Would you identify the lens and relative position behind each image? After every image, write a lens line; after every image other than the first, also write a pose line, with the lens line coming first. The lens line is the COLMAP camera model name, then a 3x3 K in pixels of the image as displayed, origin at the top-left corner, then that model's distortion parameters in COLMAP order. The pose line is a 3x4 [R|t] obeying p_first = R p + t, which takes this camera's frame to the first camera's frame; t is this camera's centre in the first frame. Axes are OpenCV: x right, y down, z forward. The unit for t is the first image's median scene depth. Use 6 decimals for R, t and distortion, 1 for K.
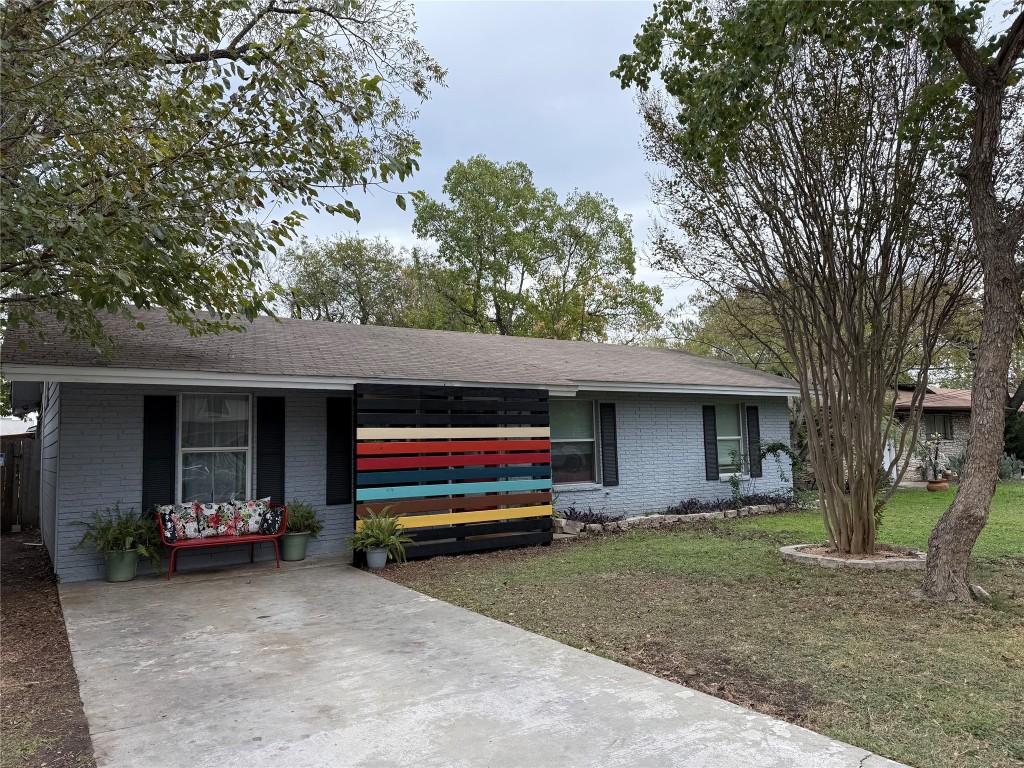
lens RADIAL K [[716.7, 0, 512.0], [0, 716.7, 384.0], [0, 0, 1]] dist [0.000227, 0.000036]
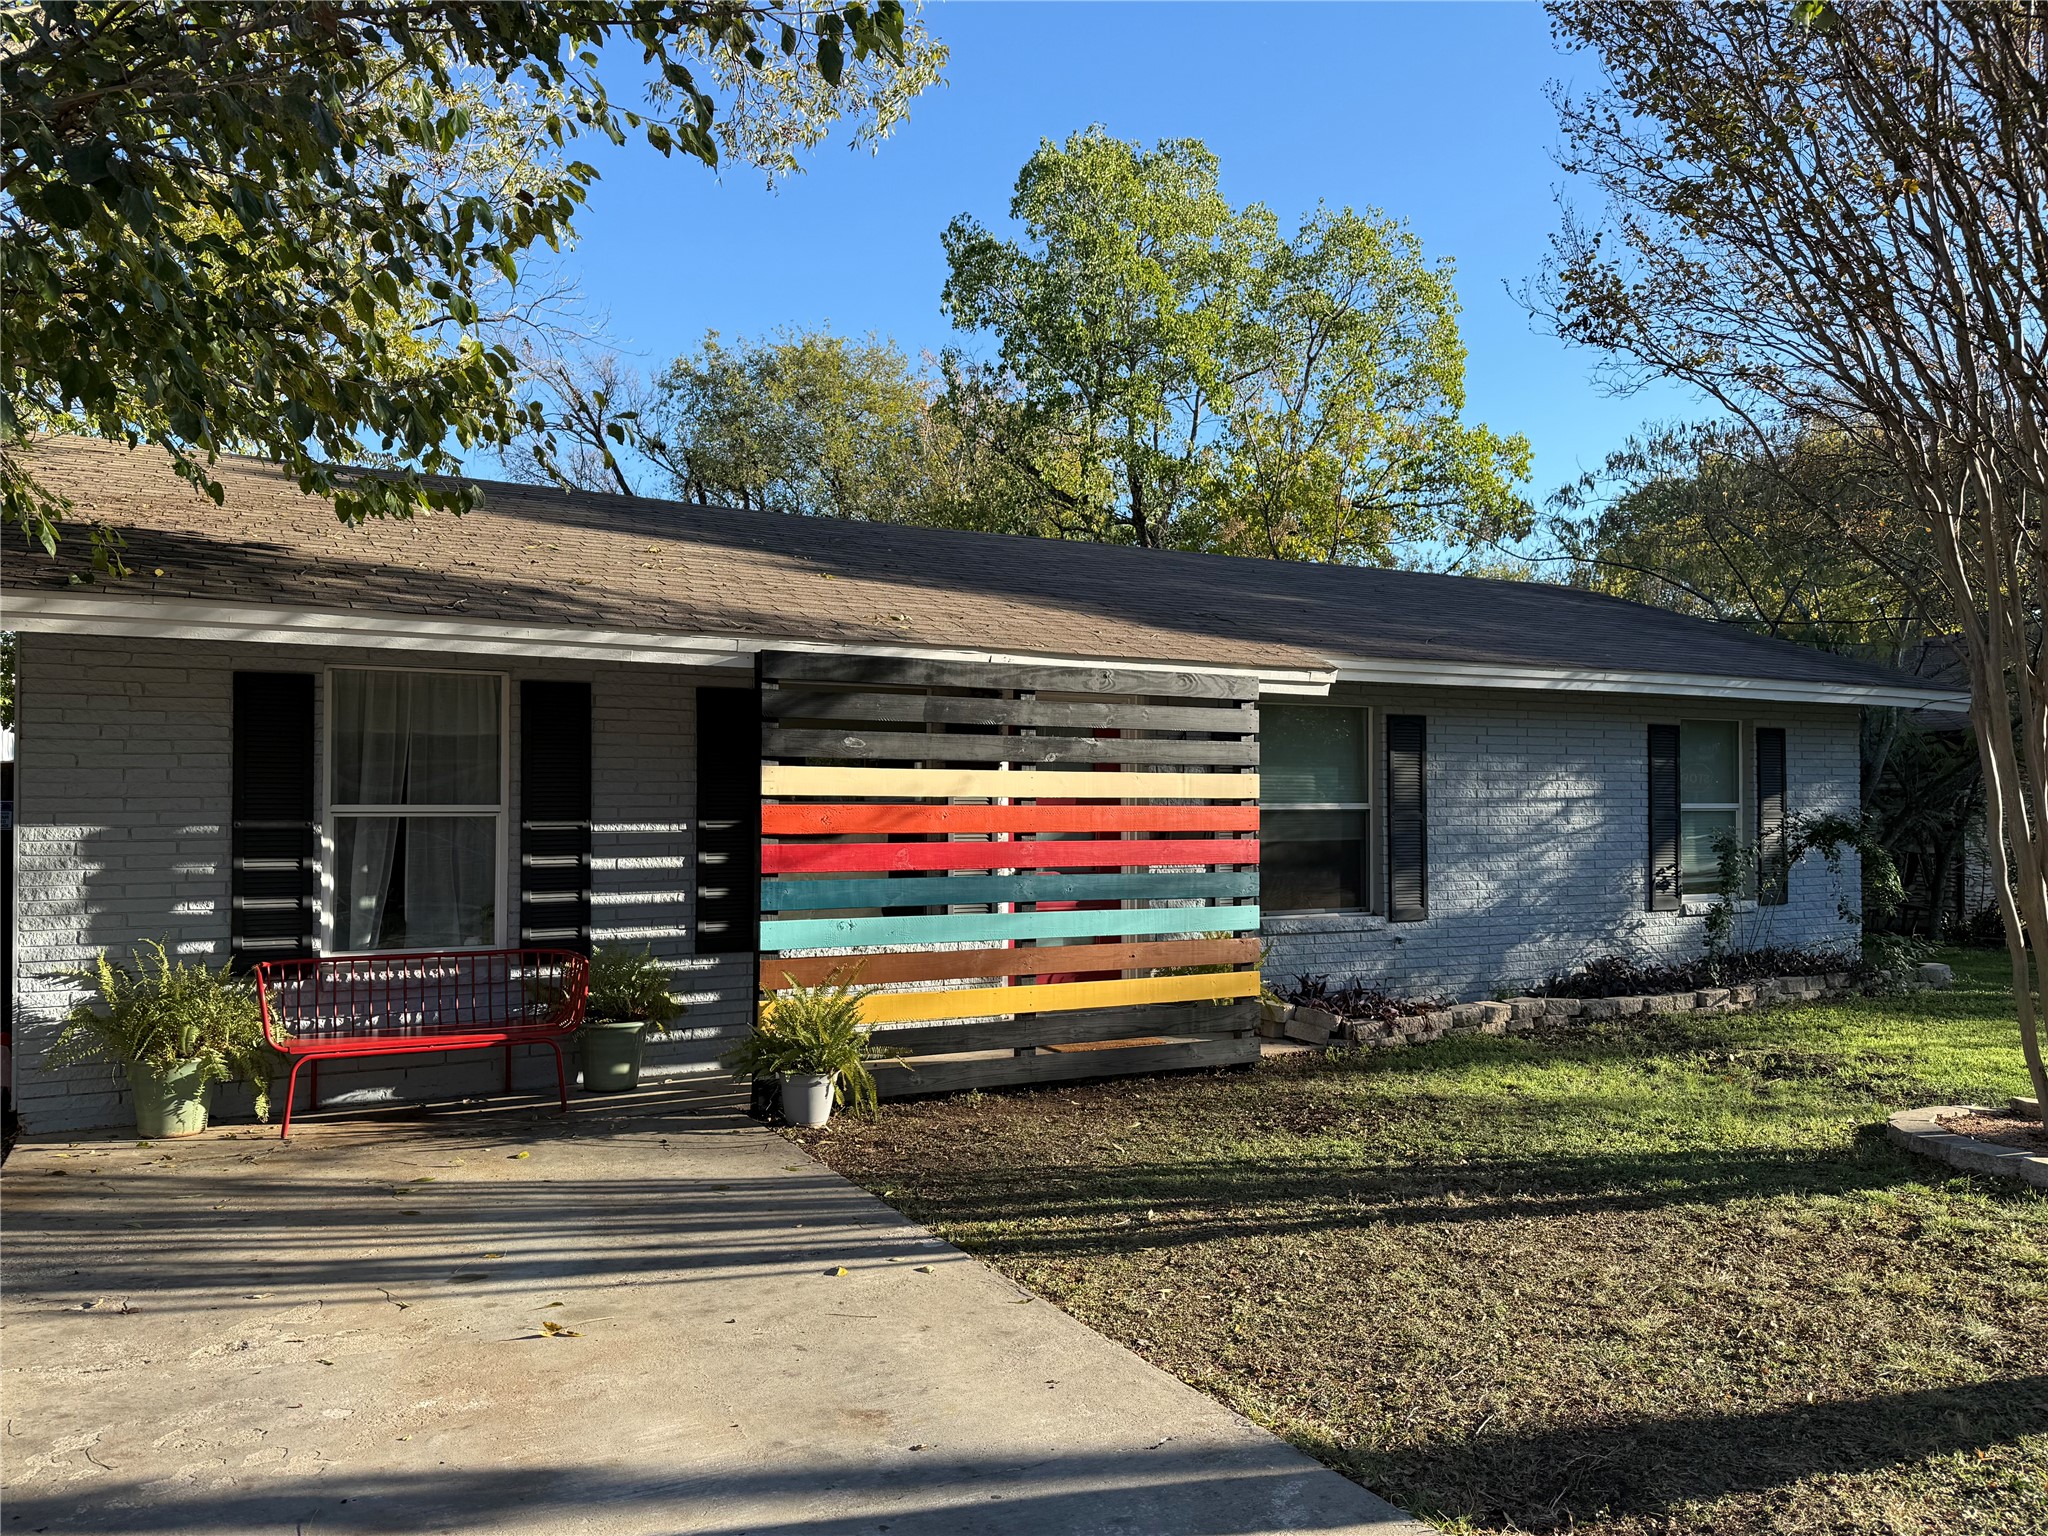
lens RADIAL K [[1486.4, 0, 990.4], [0, 1486.4, 678.1], [0, 0, 1]] dist [0.005313, 0.000624]
pose [[0.992758, 0.018723, -0.118667, 0.001963], [-0.017962, 0.999811, 0.007479, 0.002957], [0.118784, -0.005293, 0.992906, 0.114554]]
